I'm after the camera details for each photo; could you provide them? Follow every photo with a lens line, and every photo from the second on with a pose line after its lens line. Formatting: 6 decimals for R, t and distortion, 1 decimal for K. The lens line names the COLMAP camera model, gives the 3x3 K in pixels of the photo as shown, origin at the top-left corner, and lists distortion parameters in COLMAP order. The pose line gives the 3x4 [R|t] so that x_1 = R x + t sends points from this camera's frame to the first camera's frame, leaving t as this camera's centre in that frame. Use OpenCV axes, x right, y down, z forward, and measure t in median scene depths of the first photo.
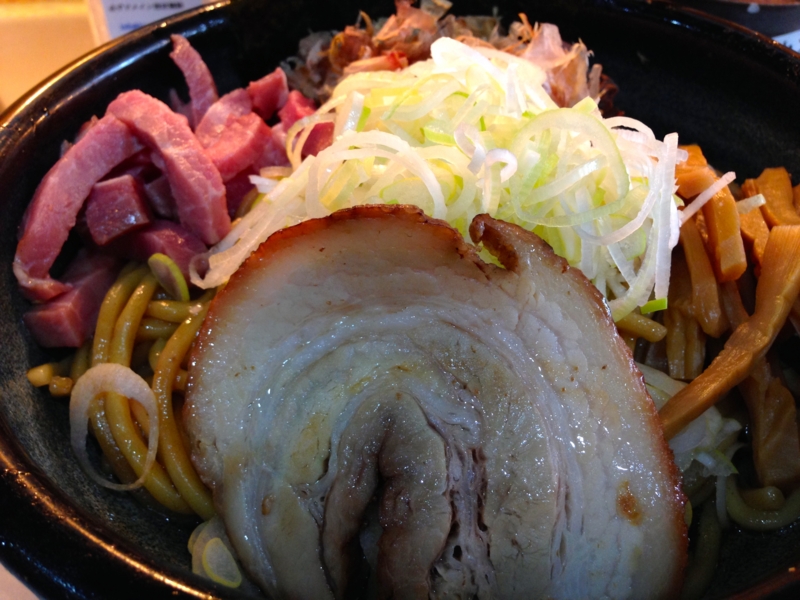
lens RADIAL K [[776.5, 0, 396.7], [0, 776.5, 301.7], [0, 0, 1]] dist [0.005359, 0.000000]
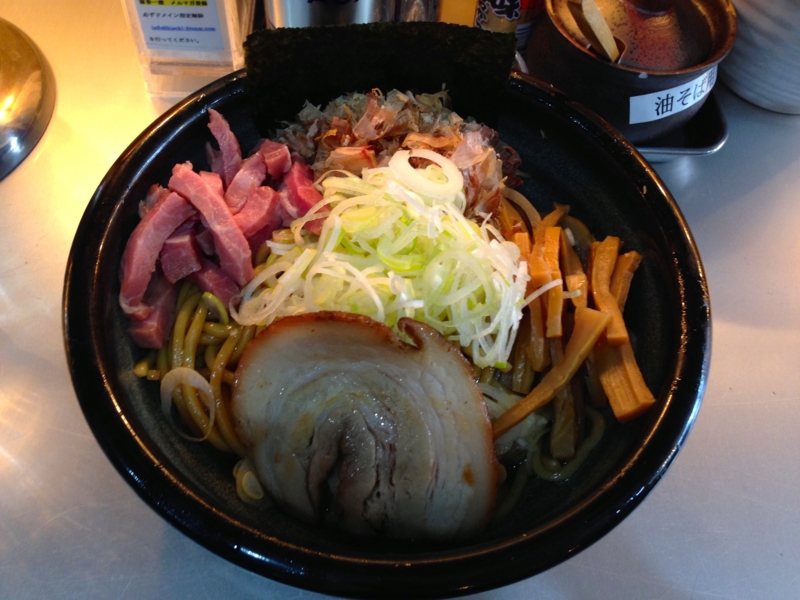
lens RADIAL K [[776.5, 0, 401.9], [0, 776.5, 298.6], [0, 0, 1]] dist [0.005359, 0.000000]
pose [[0.997465, 0.055470, 0.044561, 0.020835], [-0.065625, 0.959224, 0.274923, -0.589646], [-0.027494, -0.277150, 0.960433, -0.626333]]
